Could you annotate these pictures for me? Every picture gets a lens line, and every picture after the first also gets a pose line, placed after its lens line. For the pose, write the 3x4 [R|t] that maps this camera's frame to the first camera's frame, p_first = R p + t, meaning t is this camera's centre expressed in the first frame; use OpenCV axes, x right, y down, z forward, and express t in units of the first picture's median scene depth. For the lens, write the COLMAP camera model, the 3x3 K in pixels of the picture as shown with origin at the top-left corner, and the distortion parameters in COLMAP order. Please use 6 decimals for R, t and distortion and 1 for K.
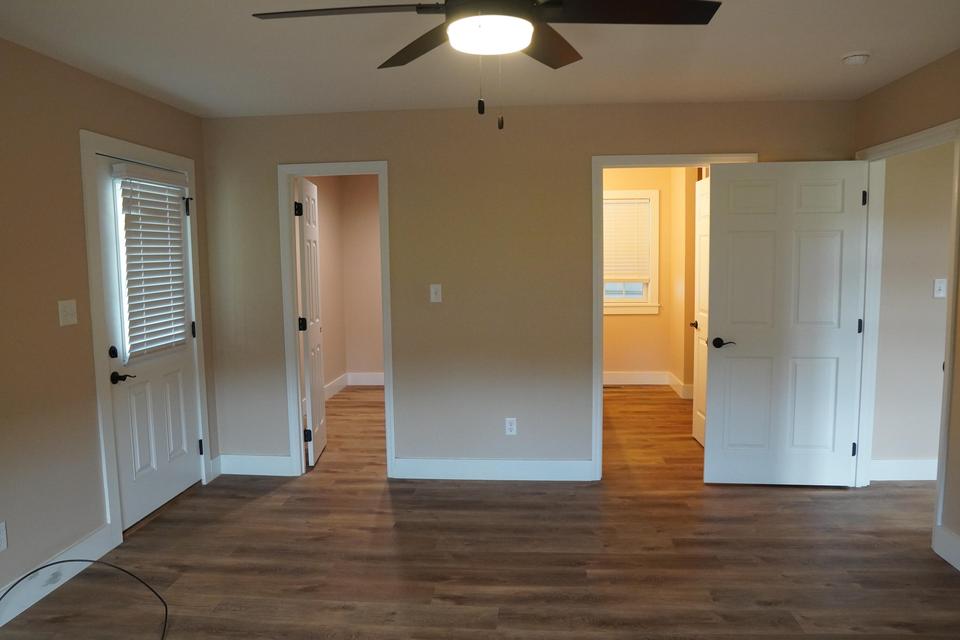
lens RADIAL K [[674.6, 0, 480.0], [0, 674.6, 320.0], [0, 0, 1]] dist [-0.110139, 0.071718]
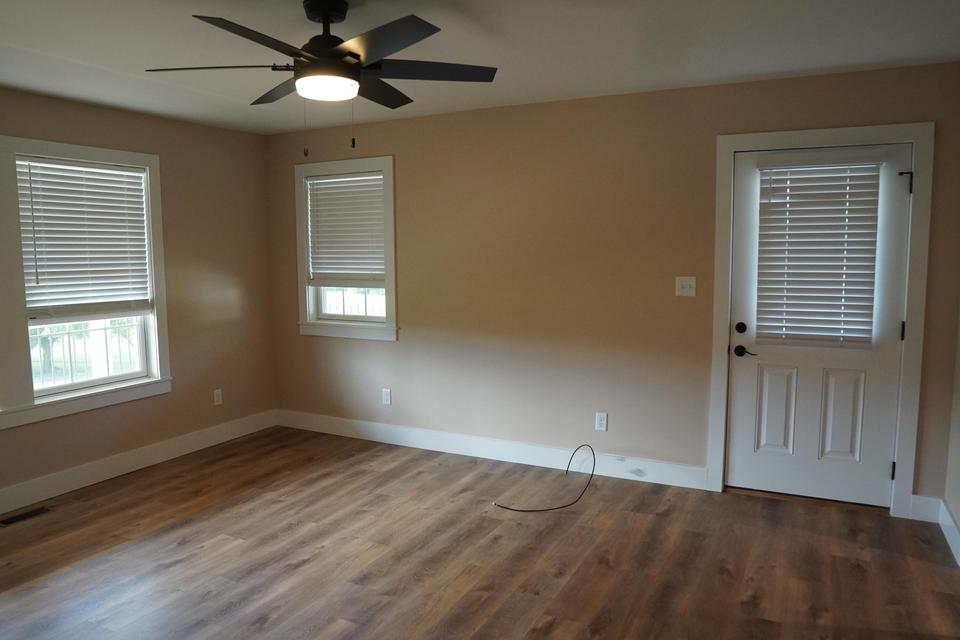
lens RADIAL K [[674.6, 0, 480.0], [0, 674.6, 320.0], [0, 0, 1]] dist [-0.110139, 0.071718]
pose [[-0.385745, 0.113865, -0.915552, 0.632969], [-0.077190, 0.984893, 0.155011, -0.102870], [0.919371, 0.130466, -0.371129, 0.984747]]
